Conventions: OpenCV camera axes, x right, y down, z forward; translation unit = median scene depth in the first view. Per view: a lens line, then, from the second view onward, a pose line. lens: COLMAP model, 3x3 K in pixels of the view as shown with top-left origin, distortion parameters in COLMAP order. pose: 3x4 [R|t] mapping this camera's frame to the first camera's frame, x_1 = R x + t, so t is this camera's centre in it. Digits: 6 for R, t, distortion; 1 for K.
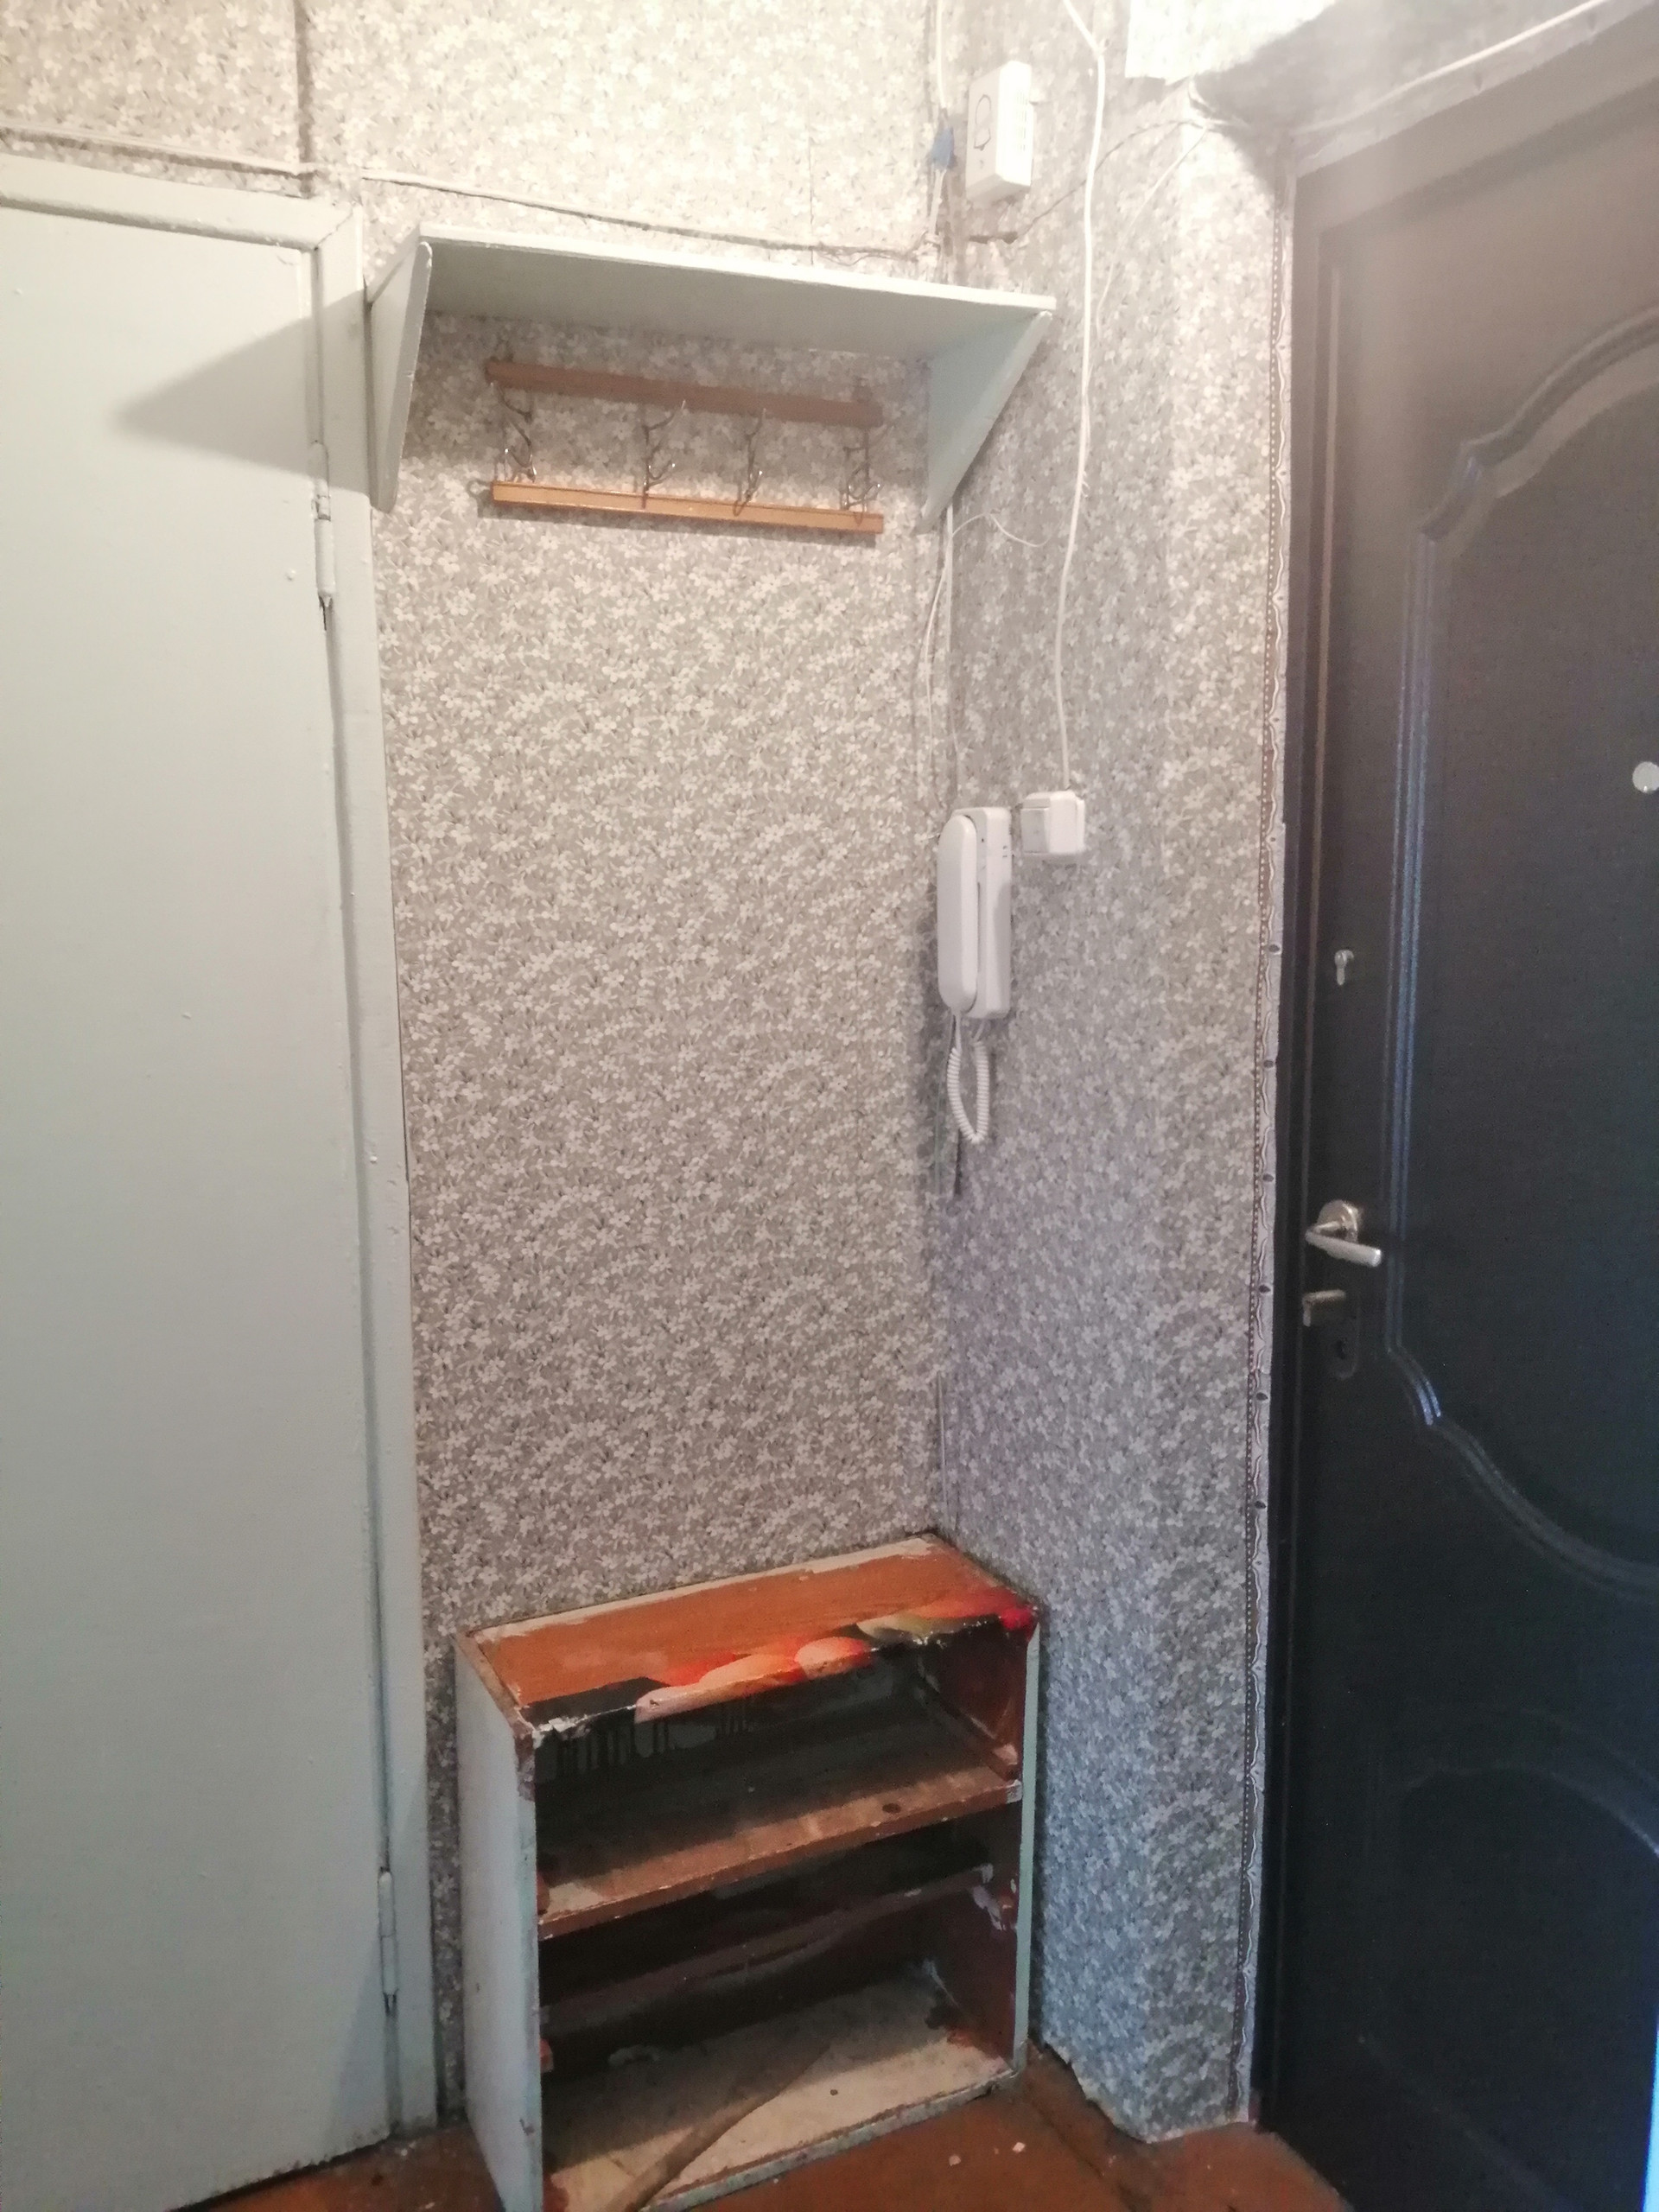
lens RADIAL K [[1745.2, 0, 828.3], [0, 1745.2, 1090.1], [0, 0, 1]] dist [0.053761, -0.144141]
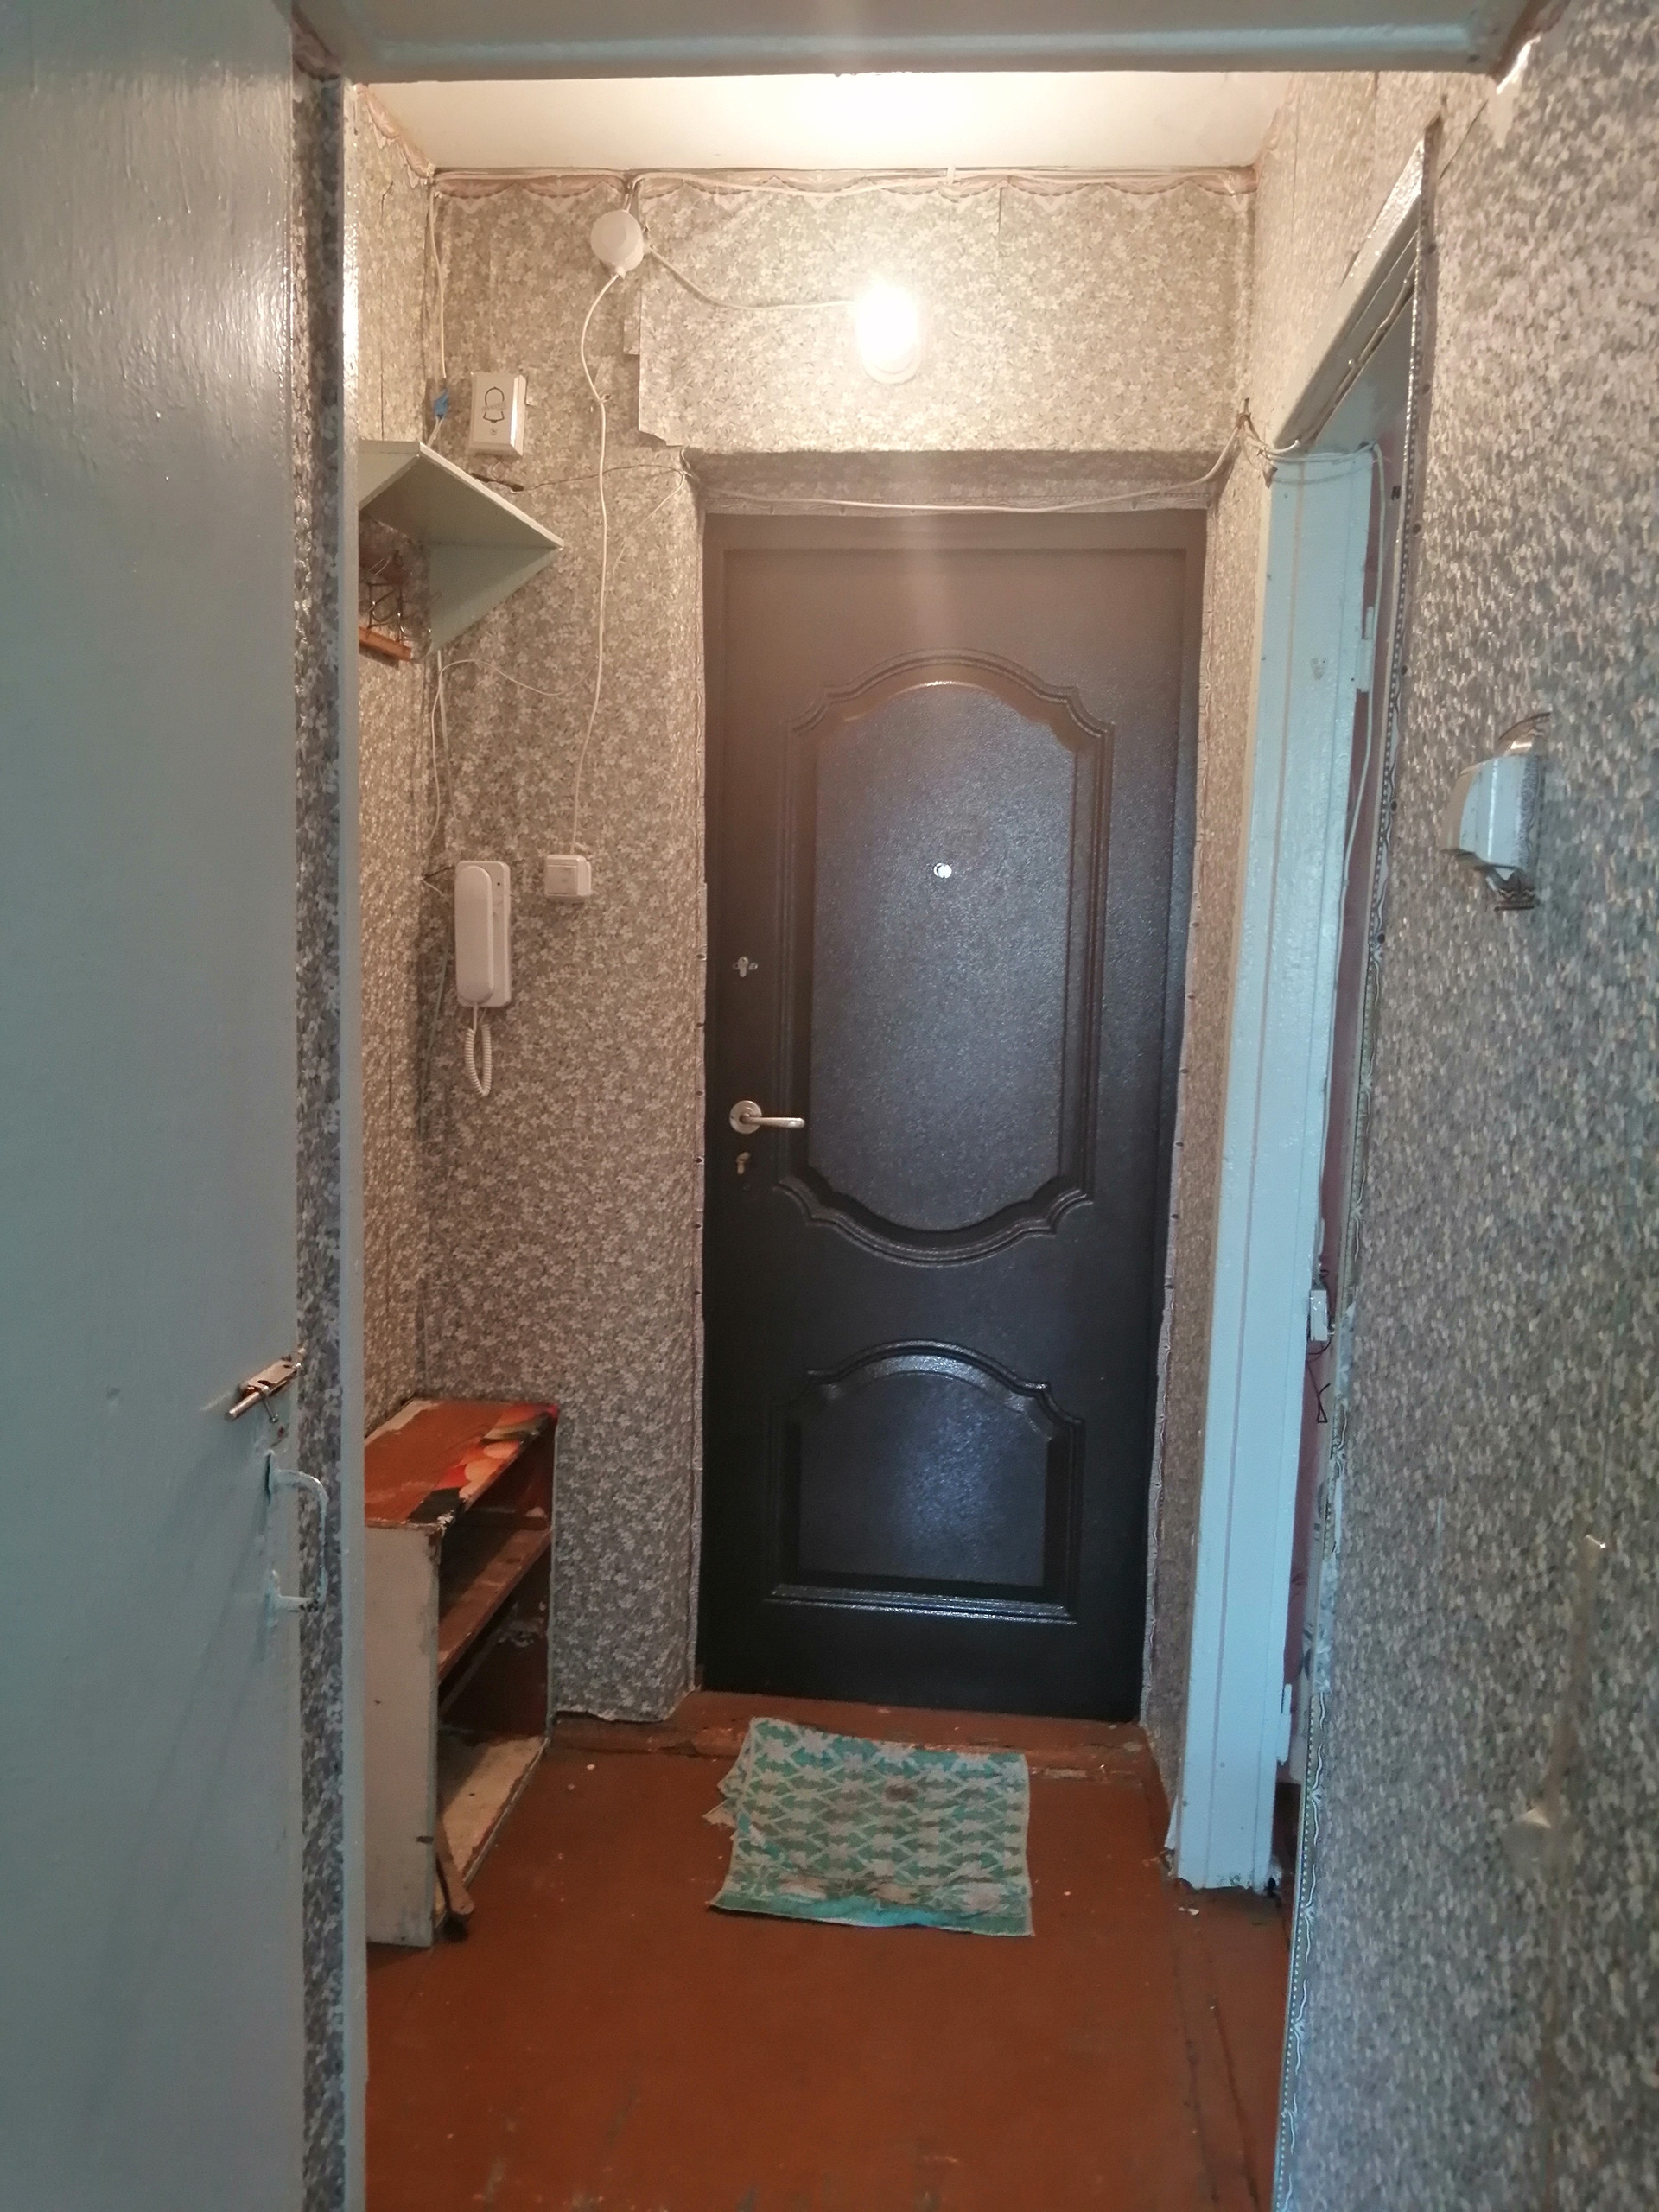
lens RADIAL K [[1745.2, 0, 829.5], [0, 1745.2, 1106.0], [0, 0, 1]] dist [0.042569, -0.093403]
pose [[0.525064, -0.059573, 0.848975, -1.015950], [0.087660, 0.996027, 0.015677, 0.042771], [-0.846536, 0.066190, 0.528200, 0.009137]]
